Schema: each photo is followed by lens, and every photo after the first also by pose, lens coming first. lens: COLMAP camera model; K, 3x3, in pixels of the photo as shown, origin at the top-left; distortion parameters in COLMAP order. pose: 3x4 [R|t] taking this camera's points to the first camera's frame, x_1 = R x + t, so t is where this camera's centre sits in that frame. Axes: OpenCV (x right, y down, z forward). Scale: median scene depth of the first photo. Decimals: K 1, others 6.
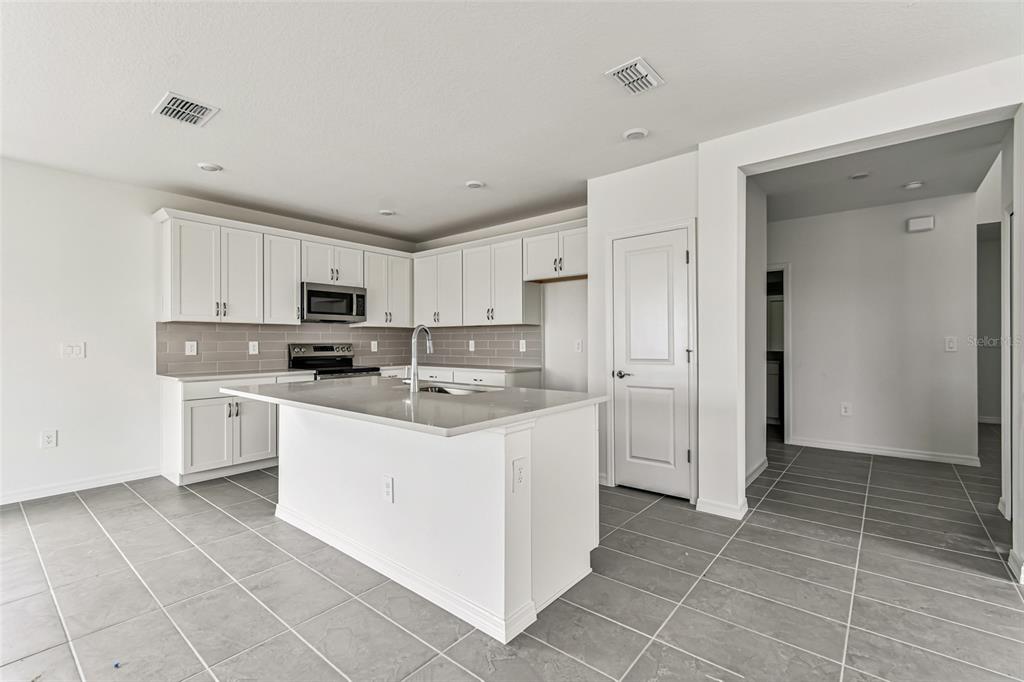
lens RADIAL K [[450.6, 0, 508.2], [0, 450.6, 342.0], [0, 0, 1]] dist [0.002531, -0.000140]
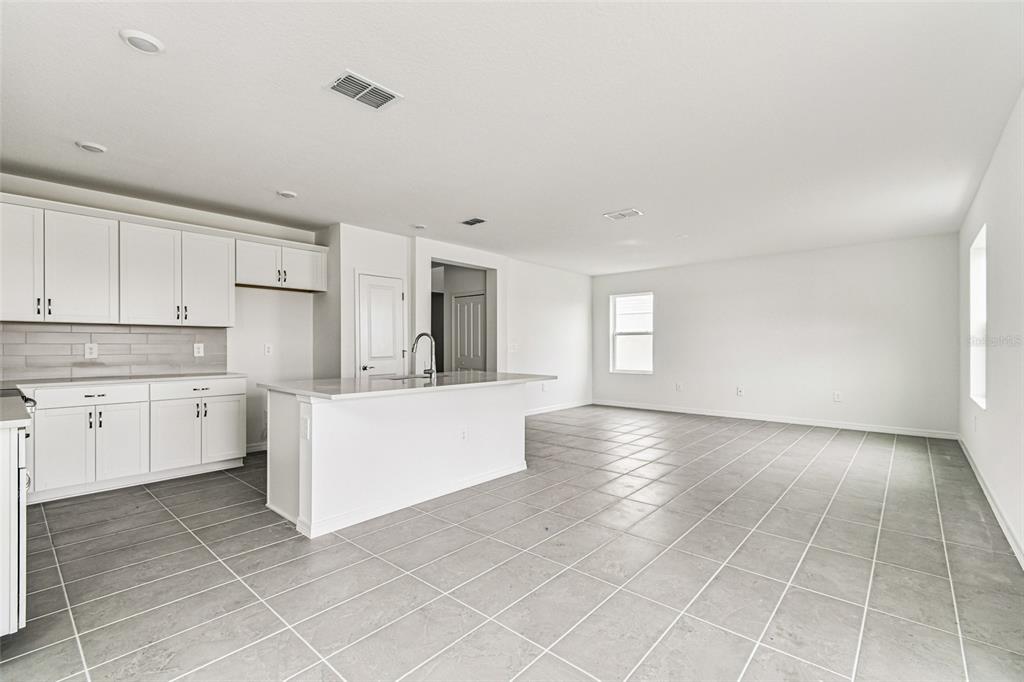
lens RADIAL K [[456.9, 0, 502.0], [0, 456.9, 342.6], [0, 0, 1]] dist [-0.000320, -0.012562]
pose [[0.037055, 0.011982, 0.999241, -0.998137], [0.004012, 0.999918, -0.012139, 0.008439], [-0.999305, 0.004459, 0.037004, 0.417949]]
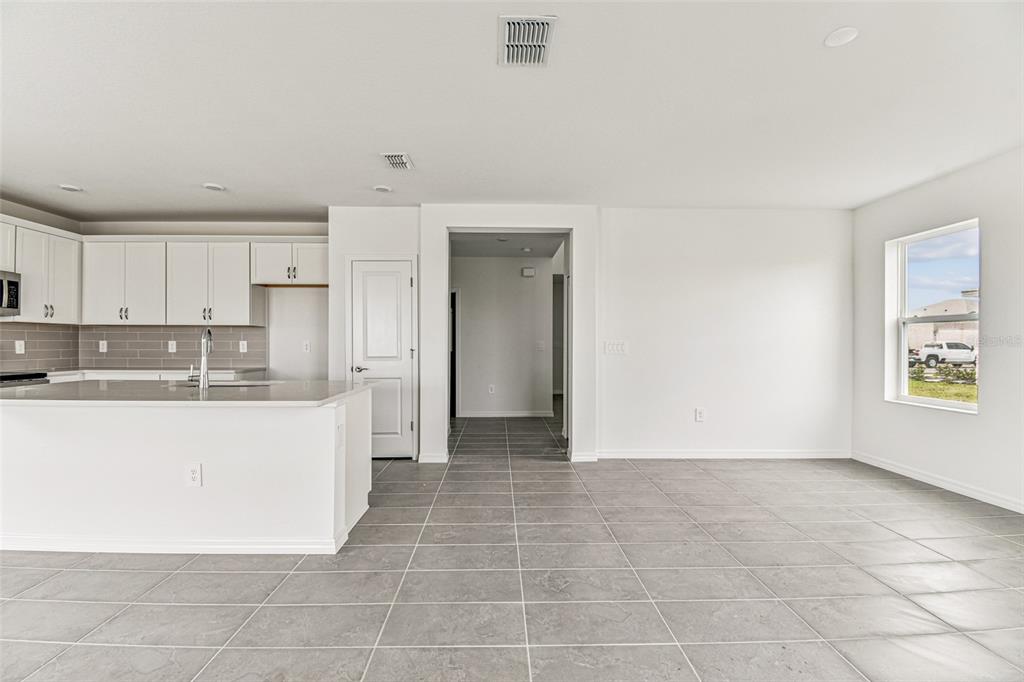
lens RADIAL K [[456.9, 0, 502.0], [0, 456.9, 342.6], [0, 0, 1]] dist [-0.000320, -0.012562]
pose [[0.757445, 0.007241, 0.652859, -0.228097], [-0.005189, 0.999974, -0.005071, 0.001876], [-0.652878, 0.000453, 0.757463, -0.180595]]
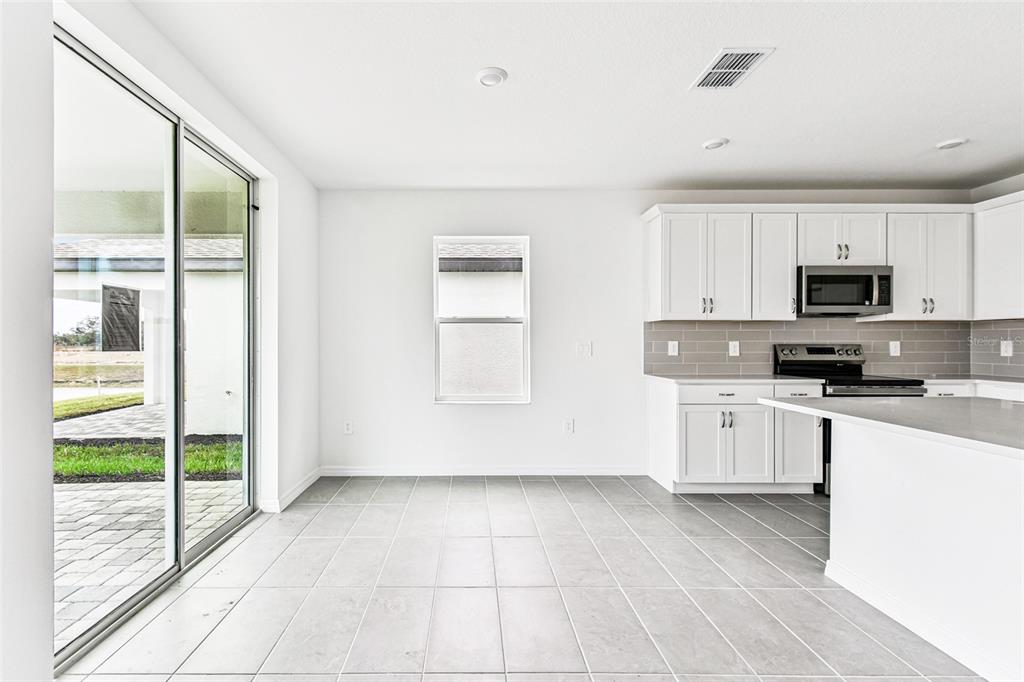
lens RADIAL K [[462.9, 0, 468.4], [0, 462.9, 342.8], [0, 0, 1]] dist [-0.001627, -0.000276]
pose [[0.635995, 0.004583, -0.771679, -0.217798], [-0.003054, 0.999989, 0.003423, 0.000381], [0.771687, 0.000180, 0.636003, 0.041734]]
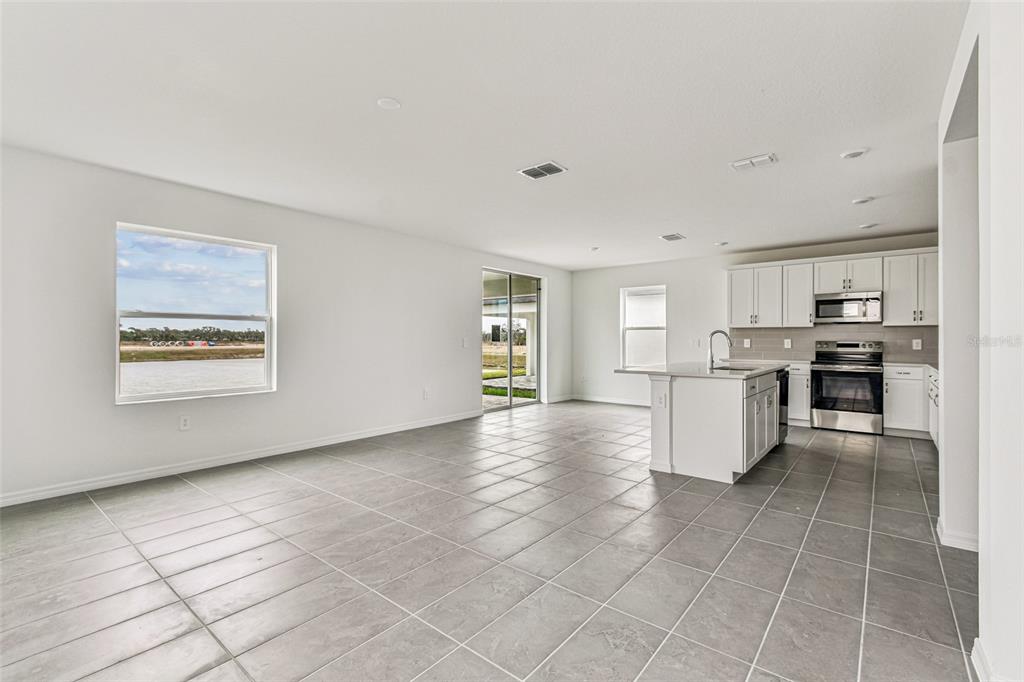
lens RADIAL K [[456.9, 0, 502.0], [0, 456.9, 342.6], [0, 0, 1]] dist [-0.000320, -0.012562]
pose [[-0.000413, 0.010838, -0.999941, 0.953931], [-0.002721, 0.999938, 0.010839, -0.004242], [0.999996, 0.002725, -0.000383, 0.097389]]
